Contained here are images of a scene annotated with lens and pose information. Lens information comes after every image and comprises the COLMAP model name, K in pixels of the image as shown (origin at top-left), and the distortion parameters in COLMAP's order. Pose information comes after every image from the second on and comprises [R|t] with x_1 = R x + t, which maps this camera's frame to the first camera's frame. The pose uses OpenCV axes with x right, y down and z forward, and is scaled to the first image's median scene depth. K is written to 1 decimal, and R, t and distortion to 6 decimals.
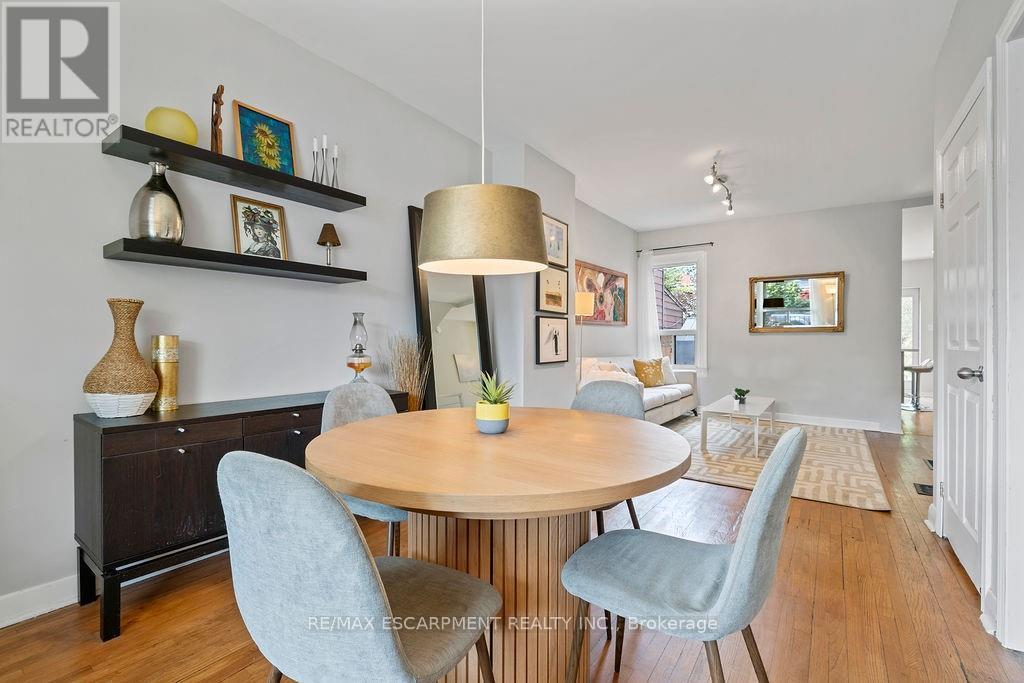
lens RADIAL K [[437.1, 0, 515.3], [0, 437.1, 340.6], [0, 0, 1]] dist [0.001749, 0.000298]
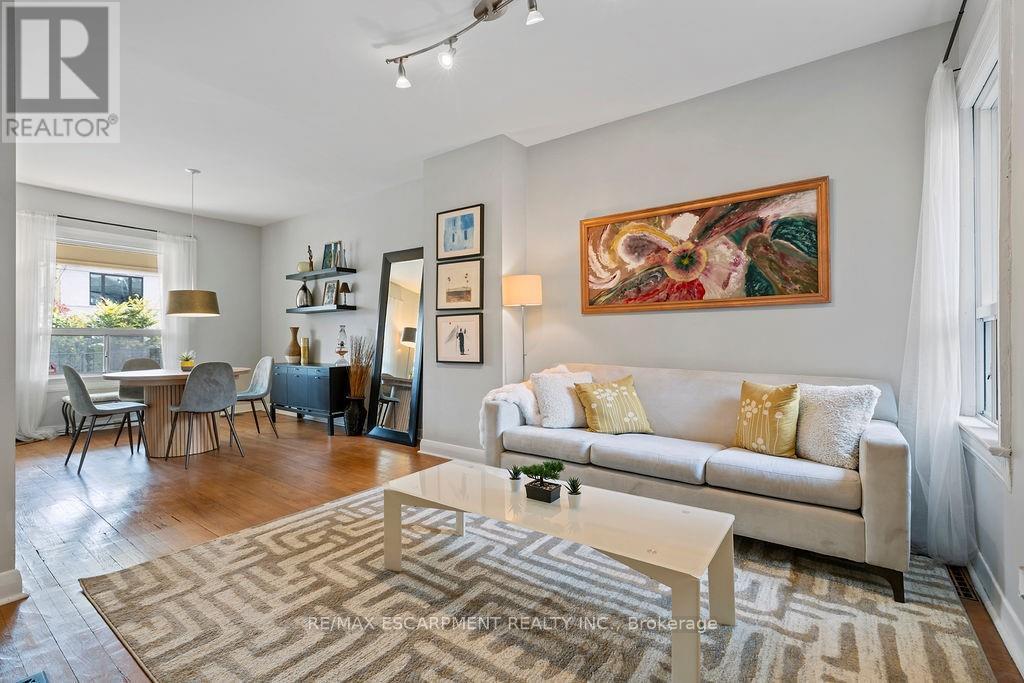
lens RADIAL K [[437.1, 0, 514.6], [0, 437.1, 340.3], [0, 0, 1]] dist [0.001749, 0.000298]
pose [[0.023445, -0.003522, -0.999719, 1.023681], [-0.002320, 0.999991, -0.003577, 0.005100], [0.999722, 0.002403, 0.023437, 1.092113]]
